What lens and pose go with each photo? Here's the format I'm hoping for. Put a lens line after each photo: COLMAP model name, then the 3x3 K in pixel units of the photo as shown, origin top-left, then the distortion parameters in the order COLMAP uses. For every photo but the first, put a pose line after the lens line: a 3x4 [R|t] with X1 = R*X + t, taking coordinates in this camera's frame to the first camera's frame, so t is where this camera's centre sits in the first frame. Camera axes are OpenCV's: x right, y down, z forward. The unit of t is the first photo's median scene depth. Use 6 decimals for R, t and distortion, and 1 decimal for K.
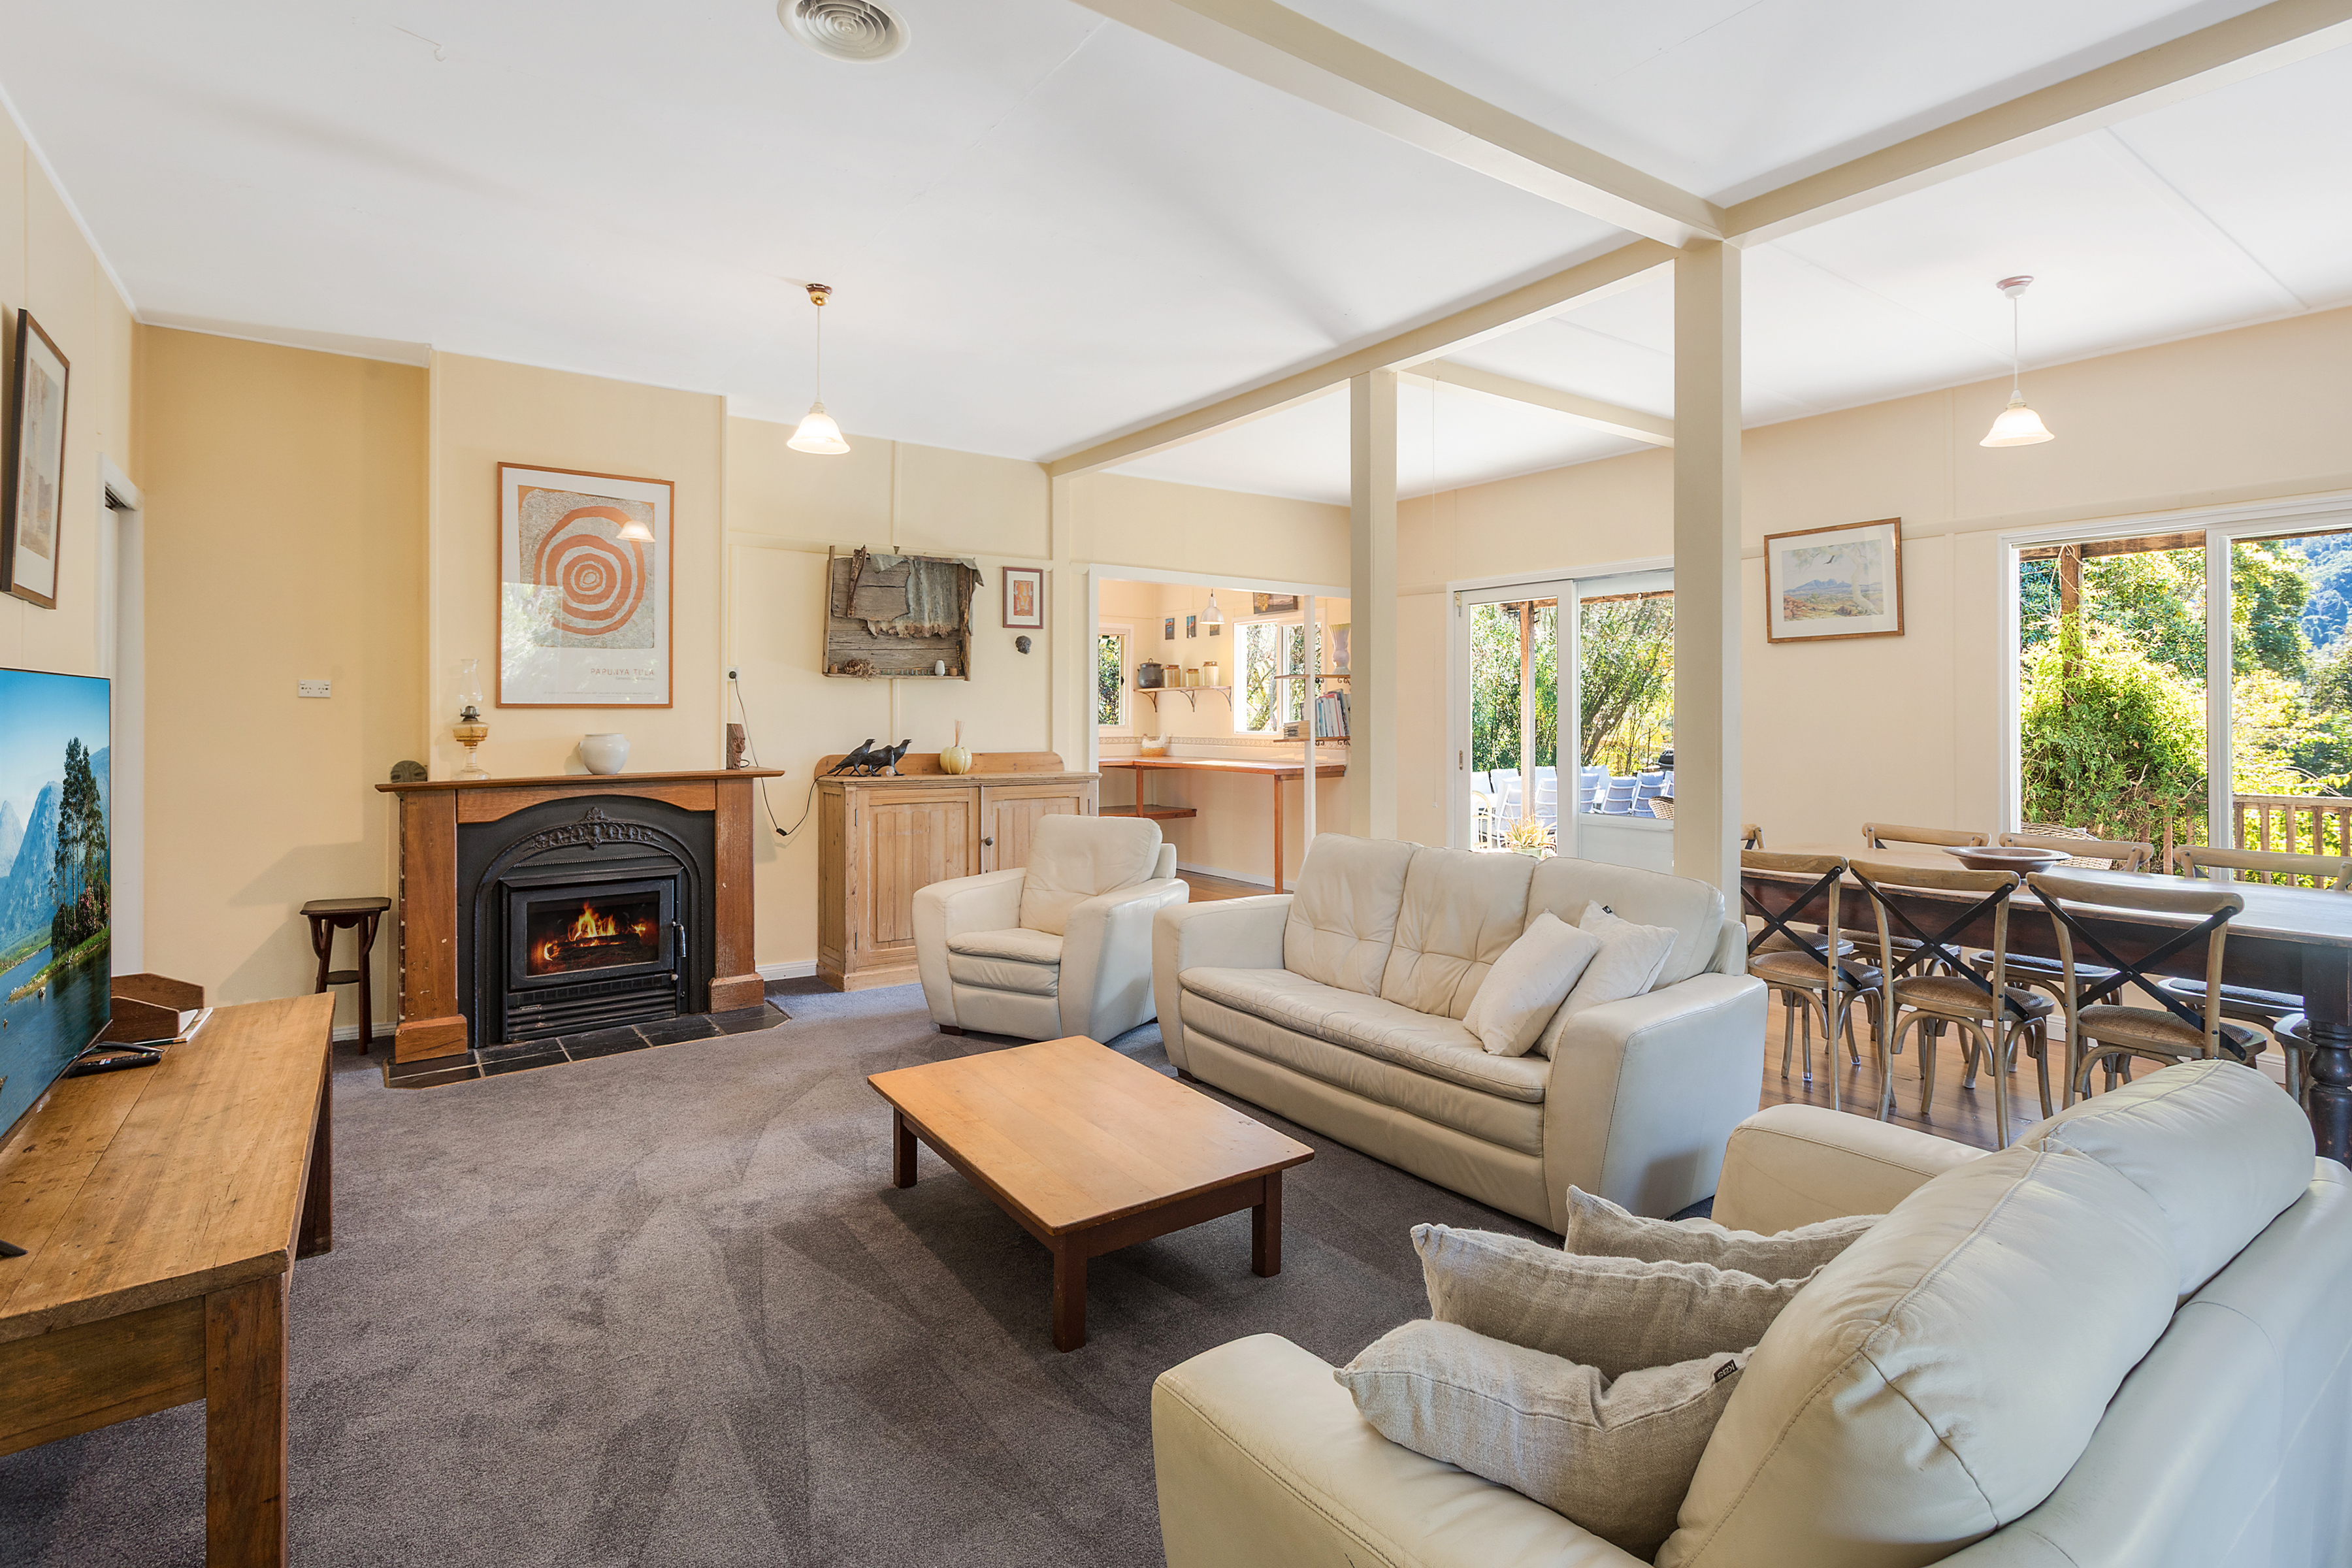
lens RADIAL K [[1150.8, 0, 1242.9], [0, 1150.8, 710.0], [0, 0, 1]] dist [0.000487, 0.000017]
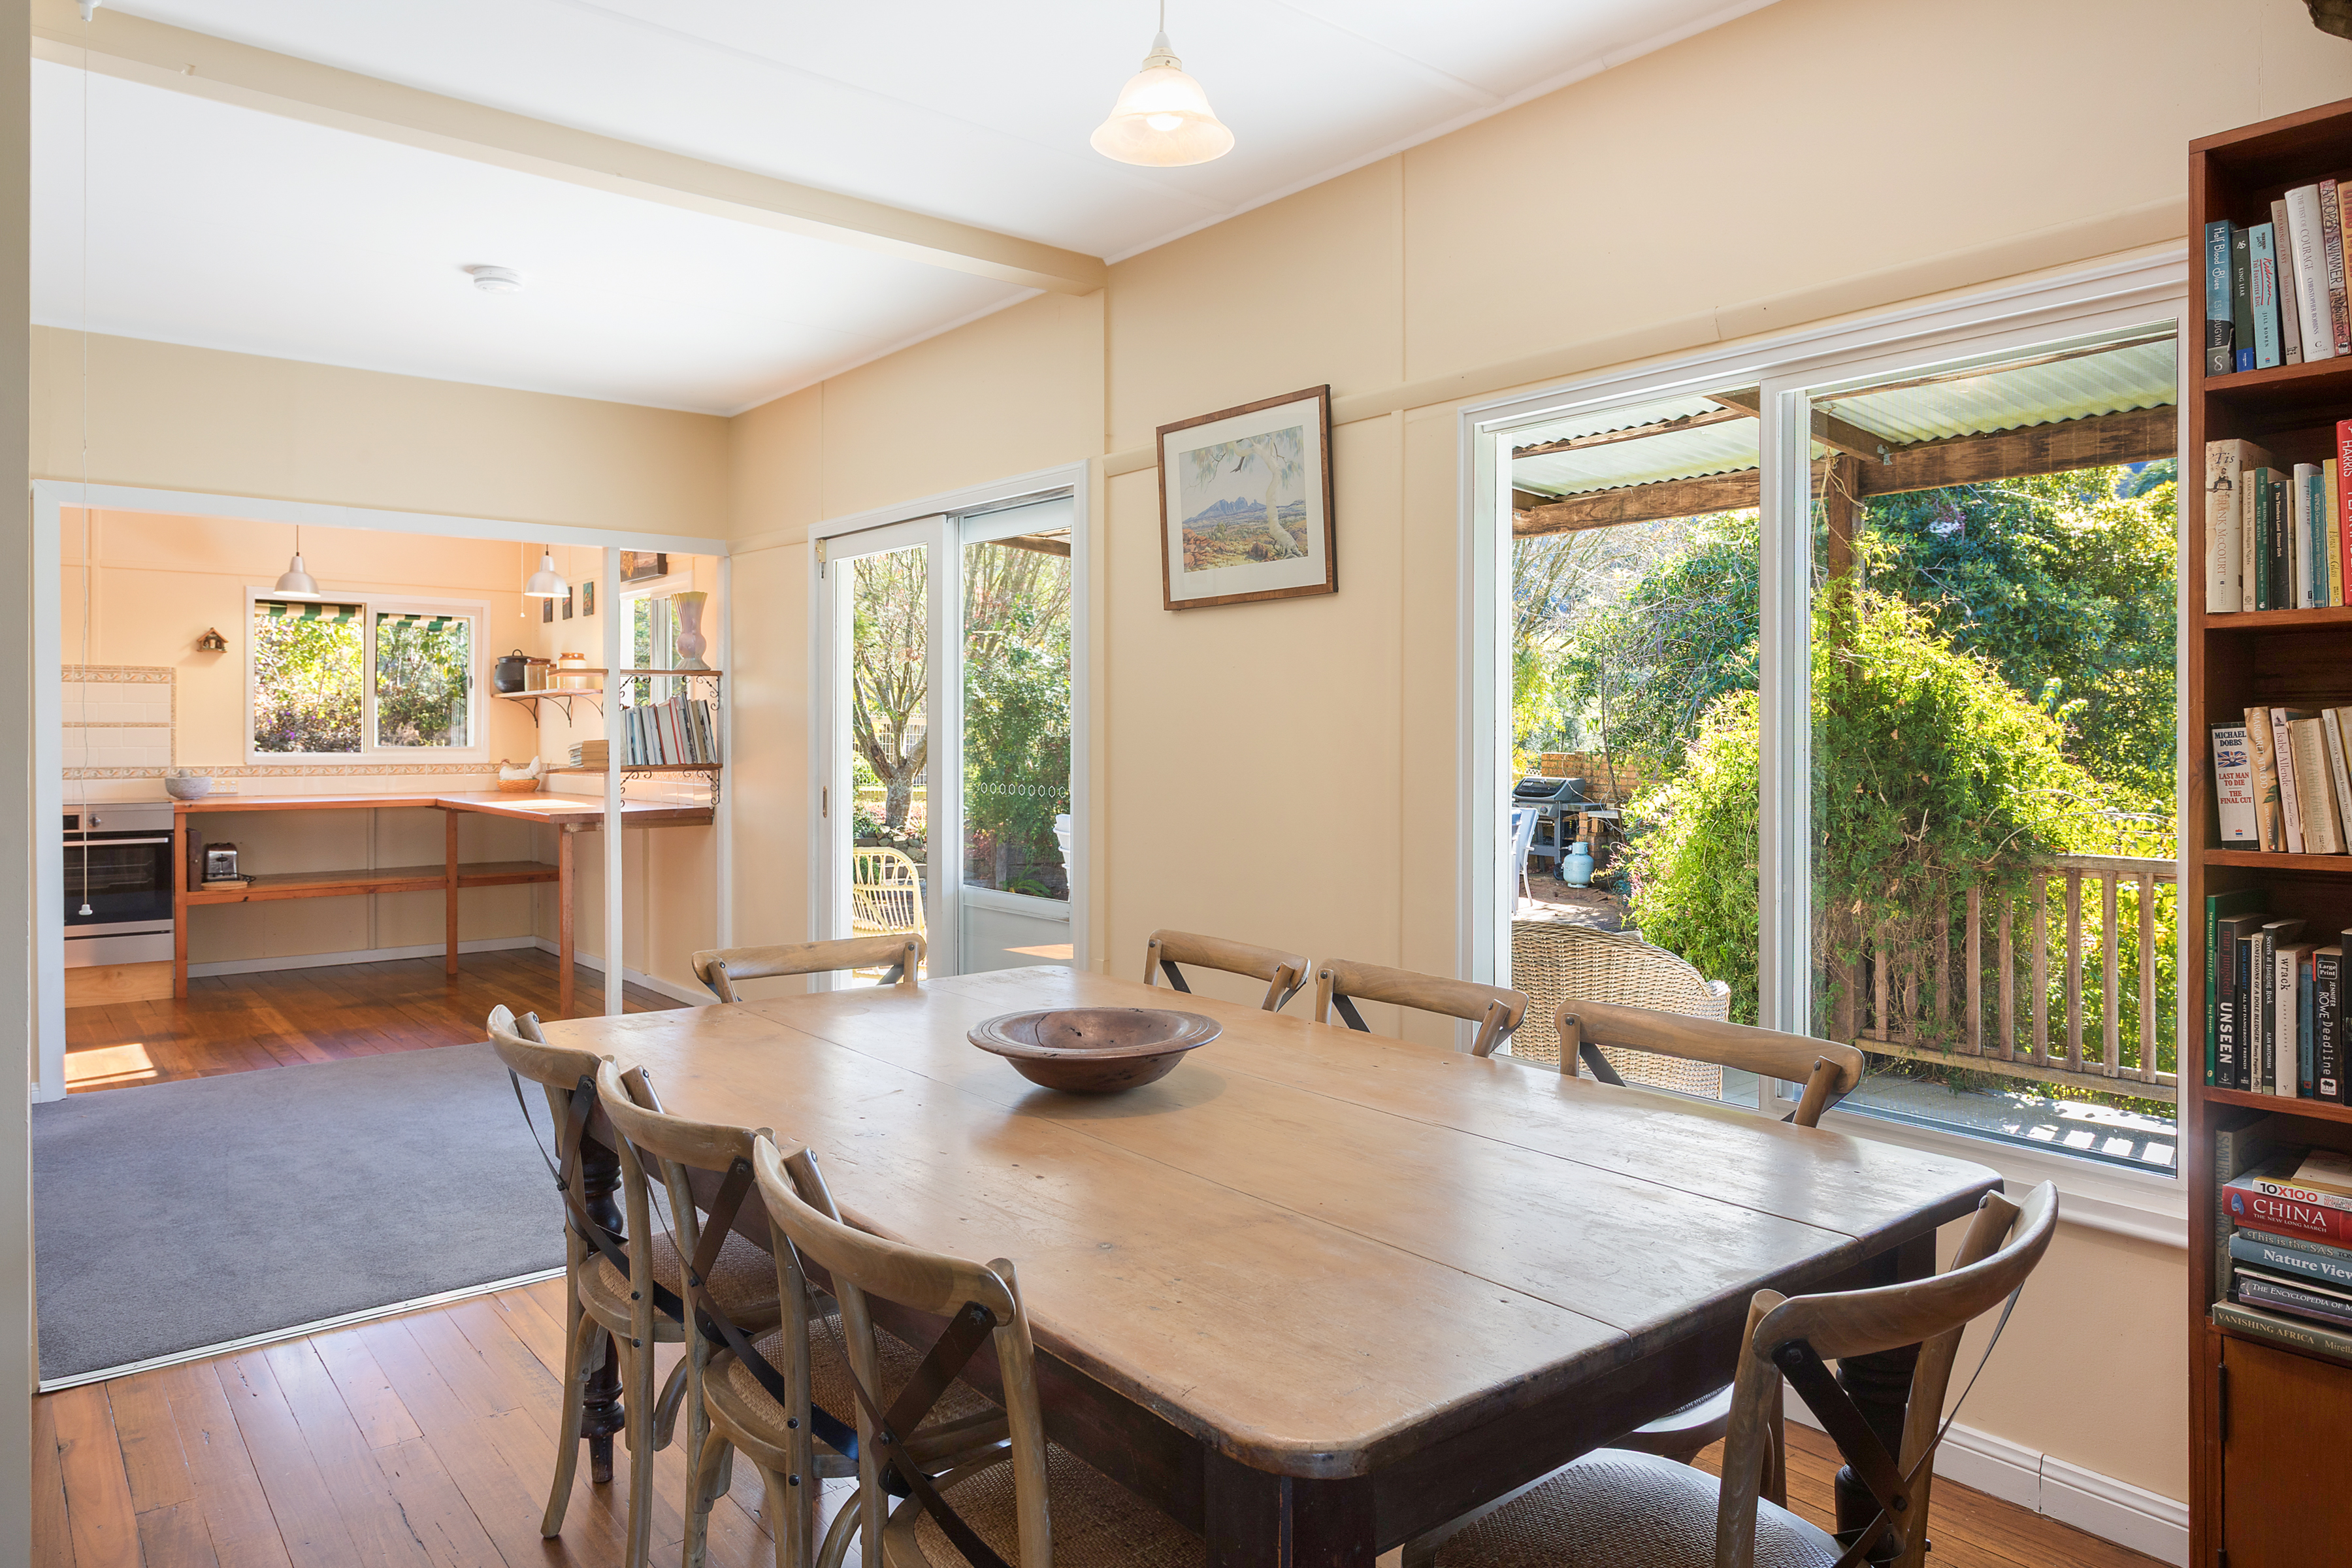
lens RADIAL K [[1270.9, 0, 1239.8], [0, 1270.9, 731.5], [0, 0, 1]] dist [-0.000981, 0.000720]
pose [[0.999850, 0.000549, -0.017297, 0.419783], [-0.000502, 0.999996, 0.002735, 0.002168], [0.017298, -0.002726, 0.999847, 0.287366]]
